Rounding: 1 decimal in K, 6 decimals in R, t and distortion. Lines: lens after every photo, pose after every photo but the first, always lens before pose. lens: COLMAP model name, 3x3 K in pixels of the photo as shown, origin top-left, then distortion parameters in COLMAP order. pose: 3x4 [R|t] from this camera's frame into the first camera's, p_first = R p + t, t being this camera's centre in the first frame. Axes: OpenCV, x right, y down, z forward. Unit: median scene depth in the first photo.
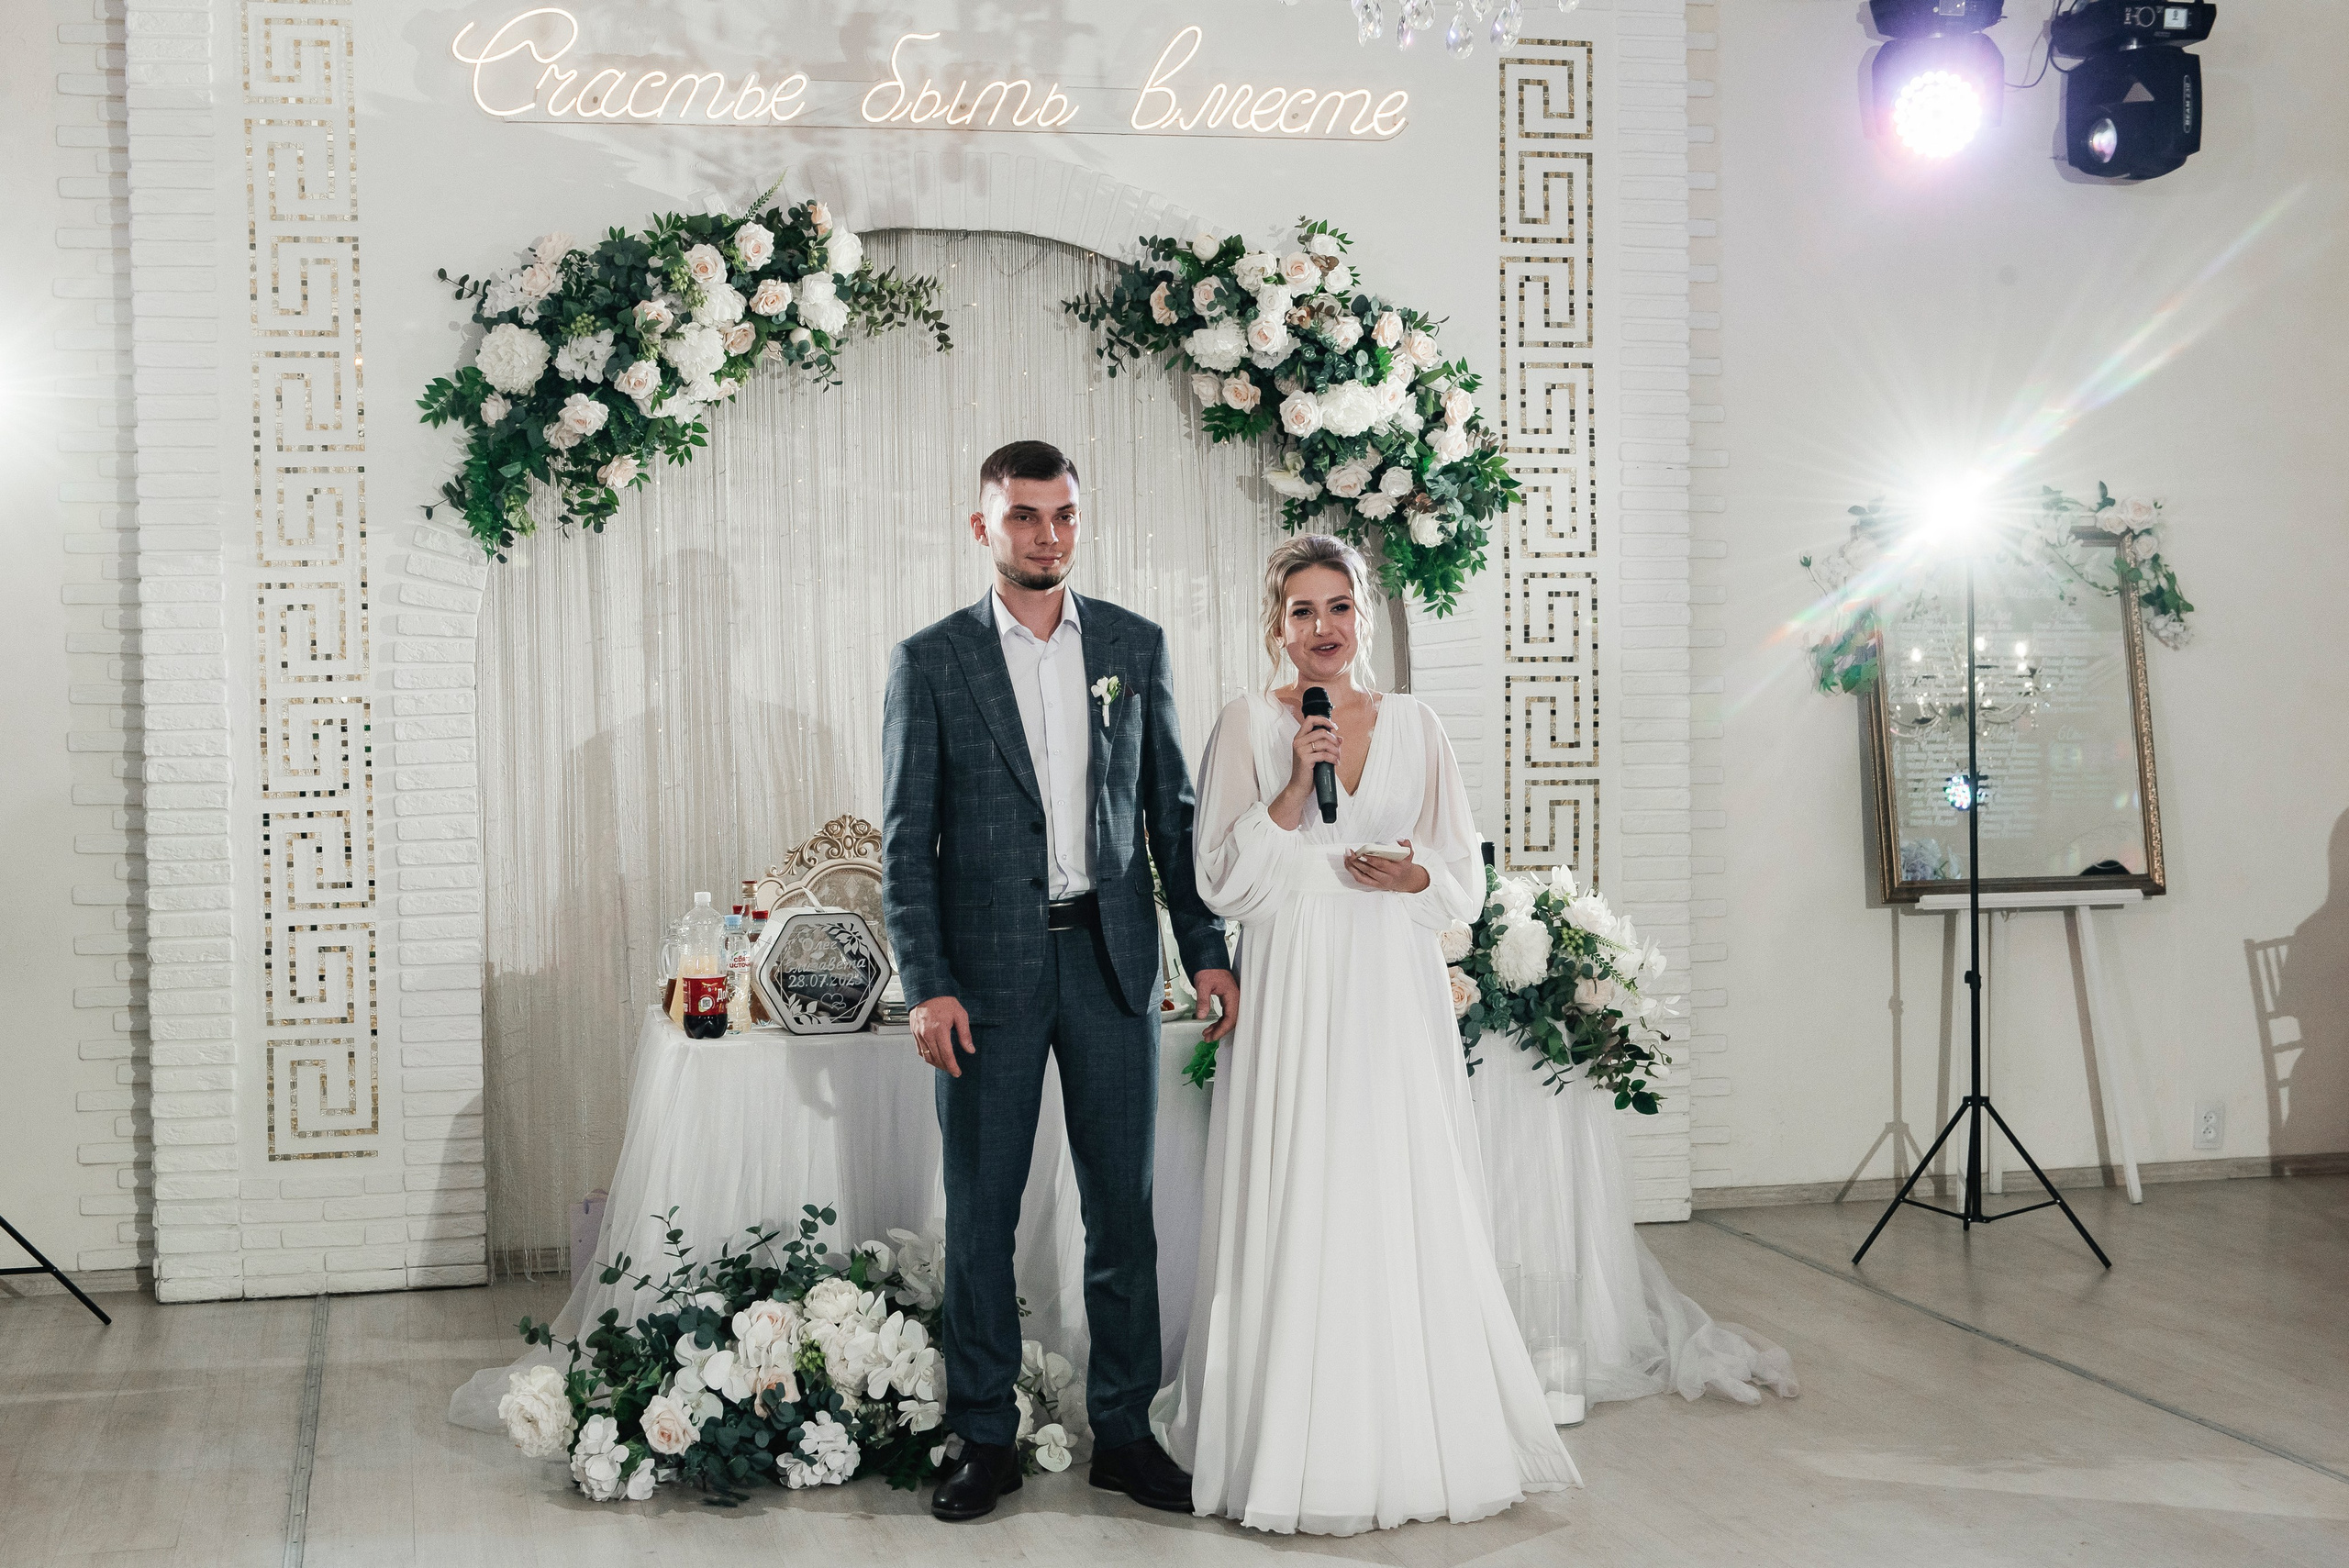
lens RADIAL K [[3313.4, 0, 1184.1], [0, 3313.4, 794.6], [0, 0, 1]] dist [-0.024471, 0.000000]
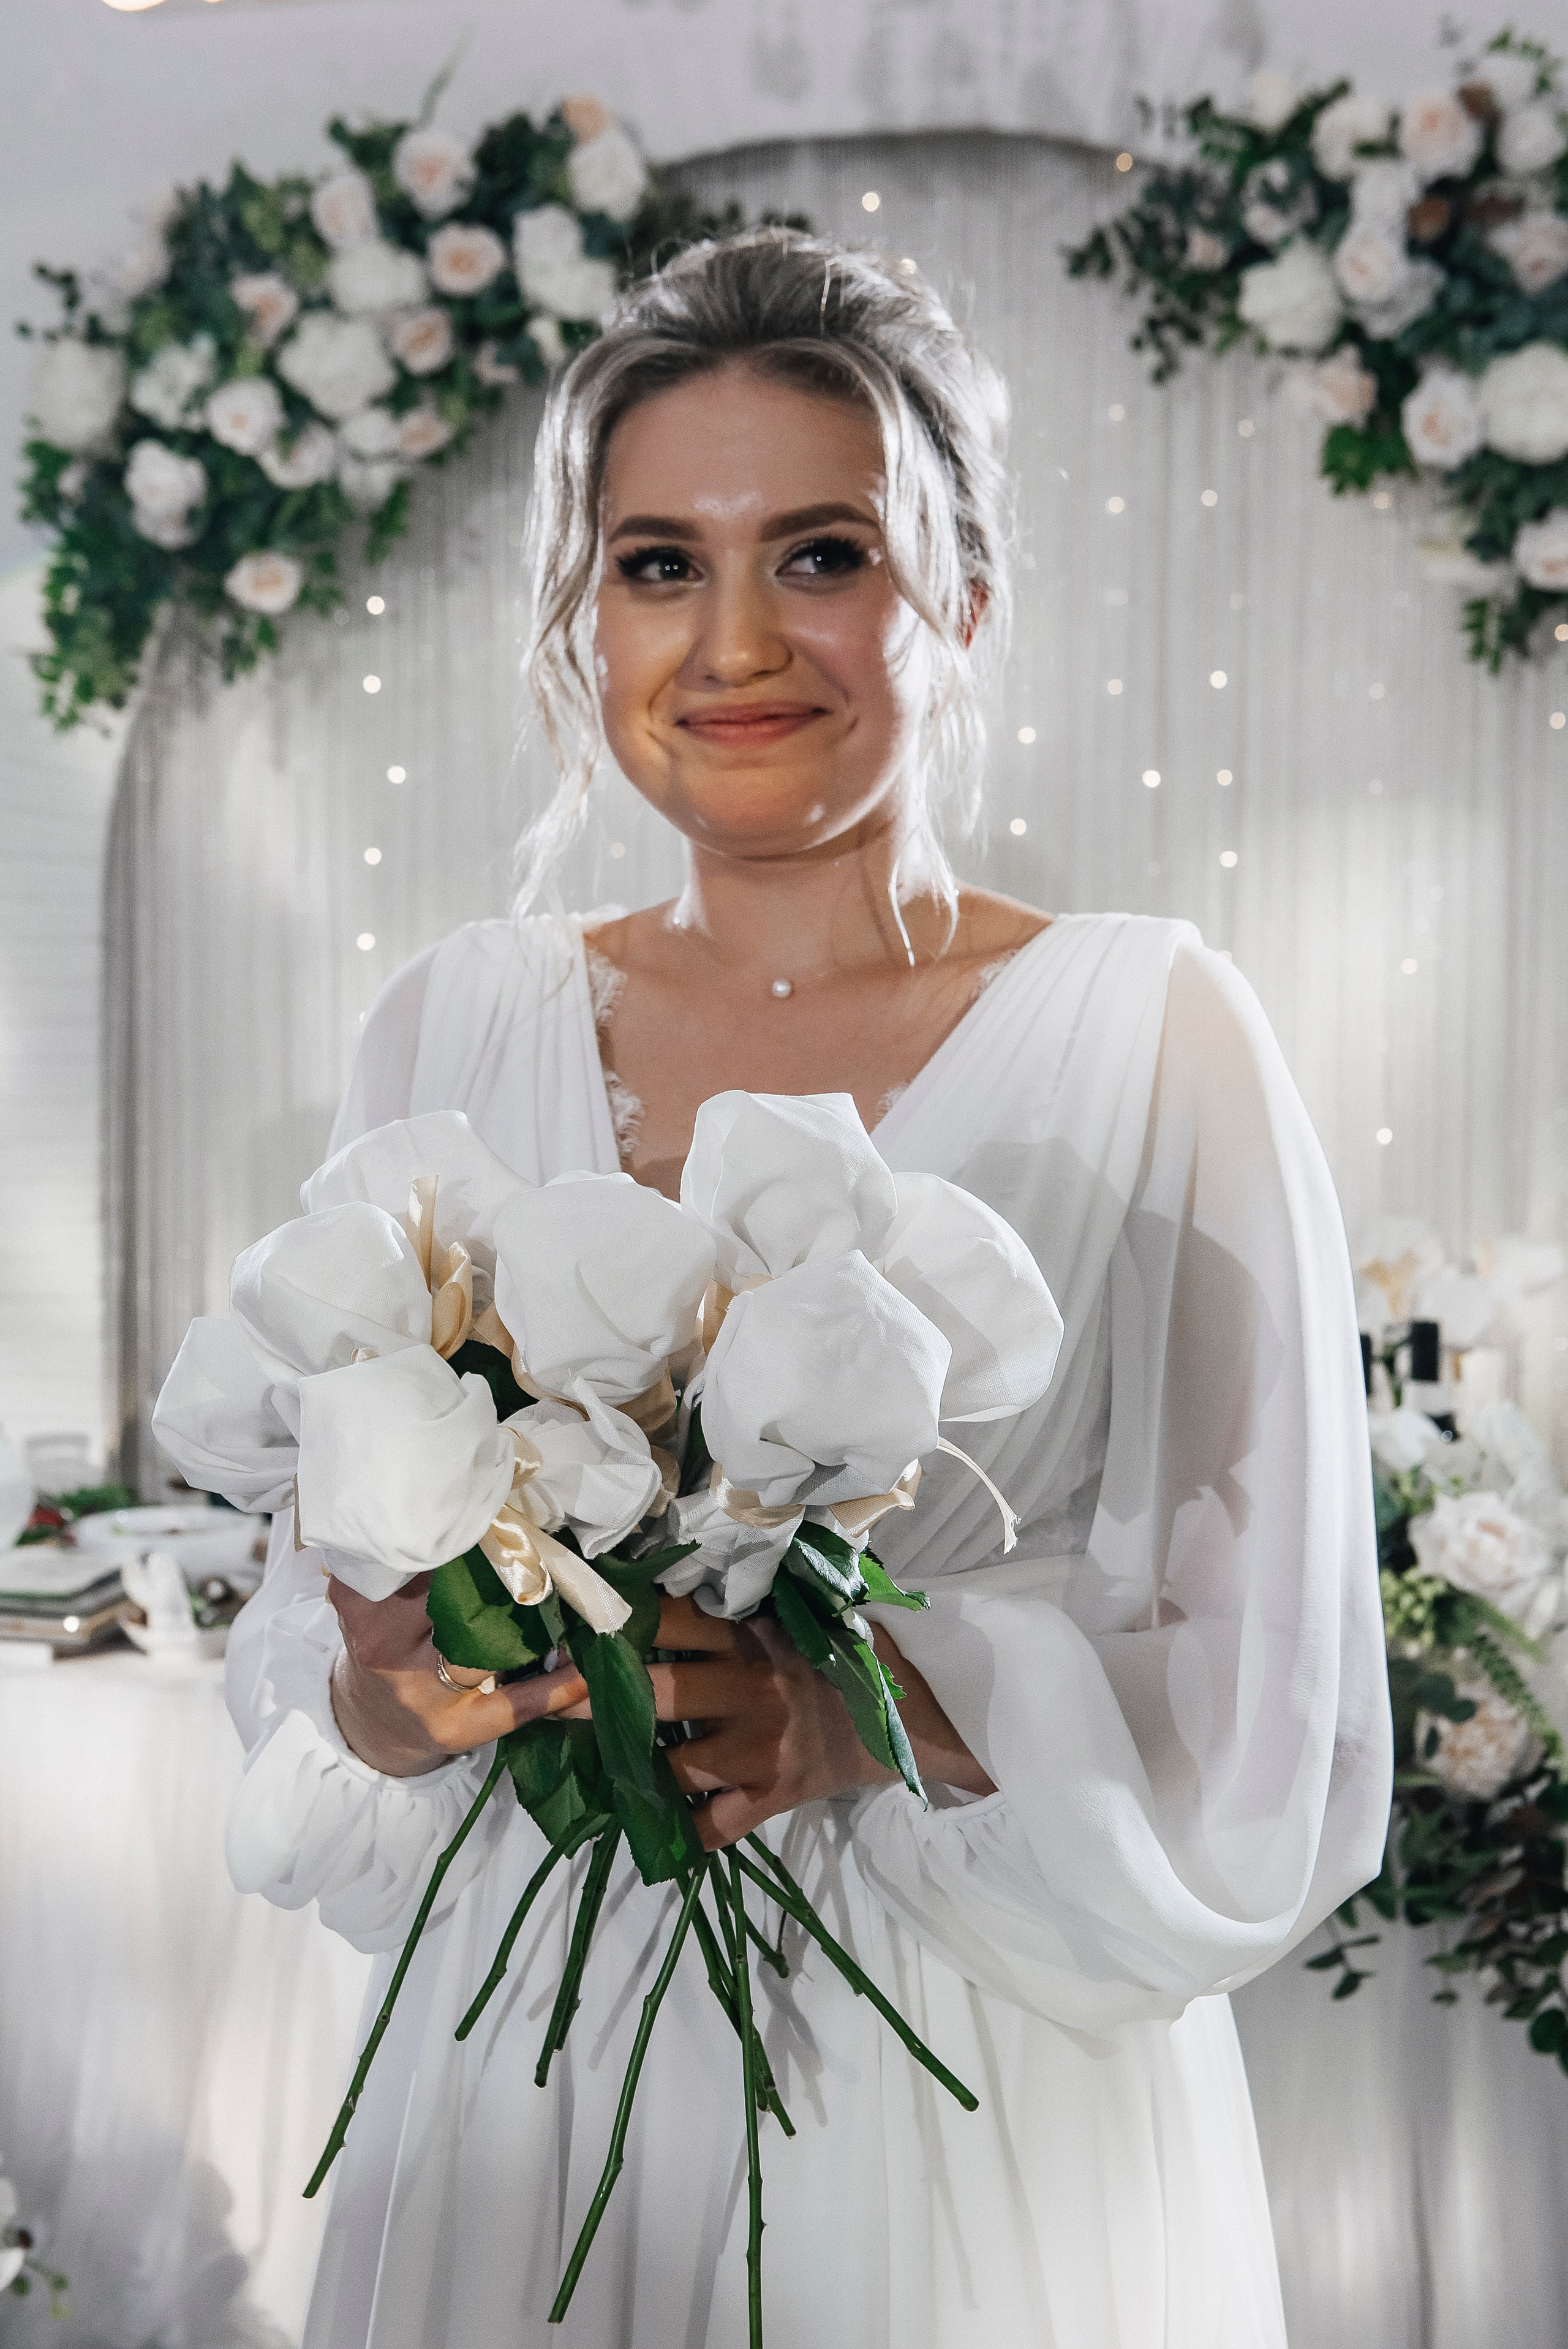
lens RADIAL K [[3202.8, 0, 794.8], [0, 3202.8, 1150.5], [0, 0, 1]] dist [0.022521, 0.000000]
pose [[0.869760, 0.043063, -0.491592, 0.195384], [-0.034660, 0.999056, 0.026194, -0.013329], [0.492256, -0.005744, 0.870432, 0.529043]]
